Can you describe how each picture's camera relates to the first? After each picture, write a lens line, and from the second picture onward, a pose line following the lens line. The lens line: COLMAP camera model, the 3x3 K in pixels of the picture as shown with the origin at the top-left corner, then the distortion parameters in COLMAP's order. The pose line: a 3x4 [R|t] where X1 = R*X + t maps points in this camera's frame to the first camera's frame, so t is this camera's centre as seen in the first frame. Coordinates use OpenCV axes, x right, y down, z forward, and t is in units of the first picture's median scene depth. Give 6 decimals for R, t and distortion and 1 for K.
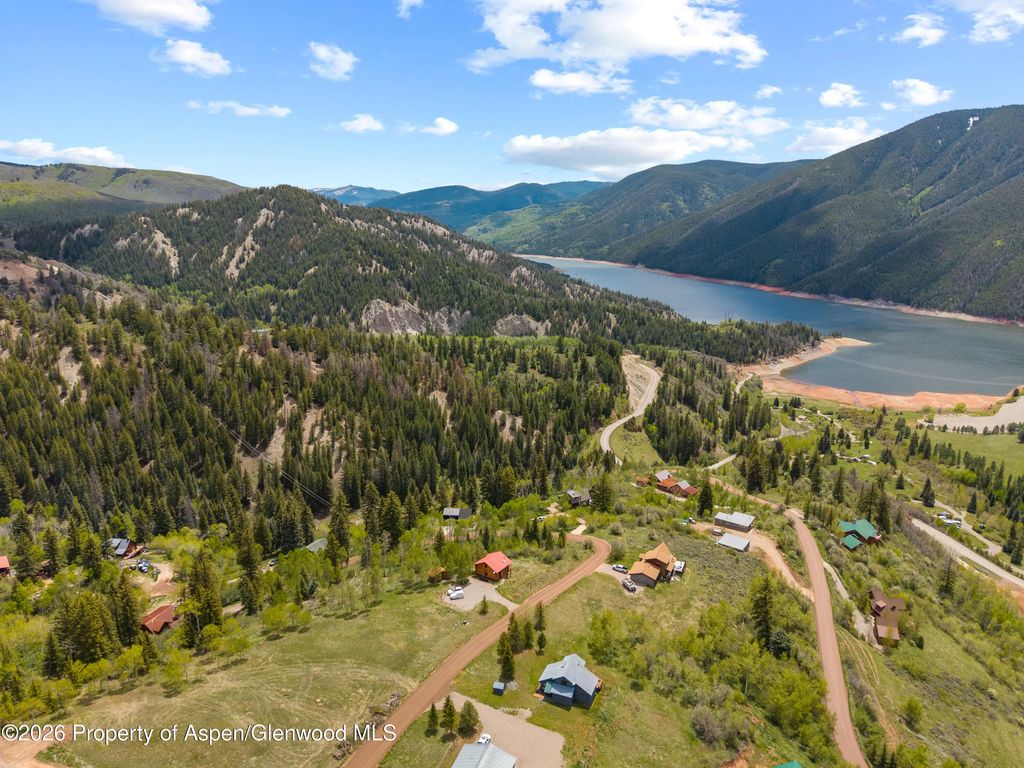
lens RADIAL K [[699.7, 0, 512.0], [0, 699.7, 384.0], [0, 0, 1]] dist [0.003409, -0.002780]
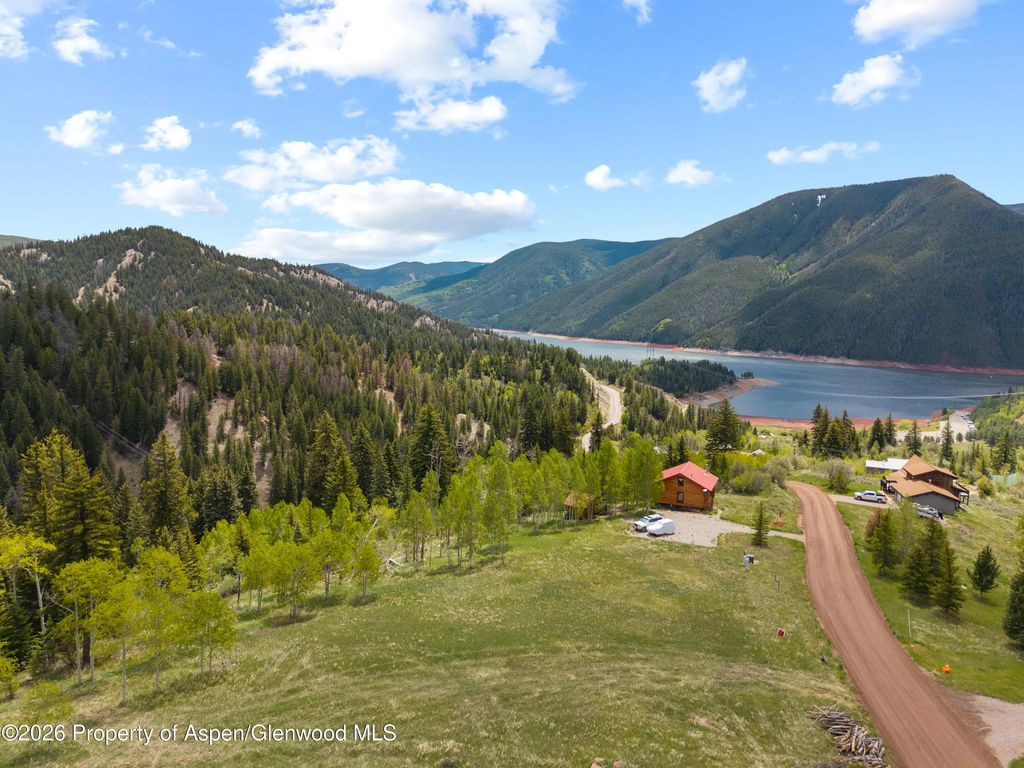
lens RADIAL K [[691.5, 0, 512.0], [0, 691.5, 384.0], [0, 0, 1]] dist [-0.002863, -0.000175]
pose [[0.983790, -0.023666, 0.177757, -0.049506], [0.045518, 0.991744, -0.119883, 0.050309], [-0.173452, 0.126031, 0.976745, 0.109378]]
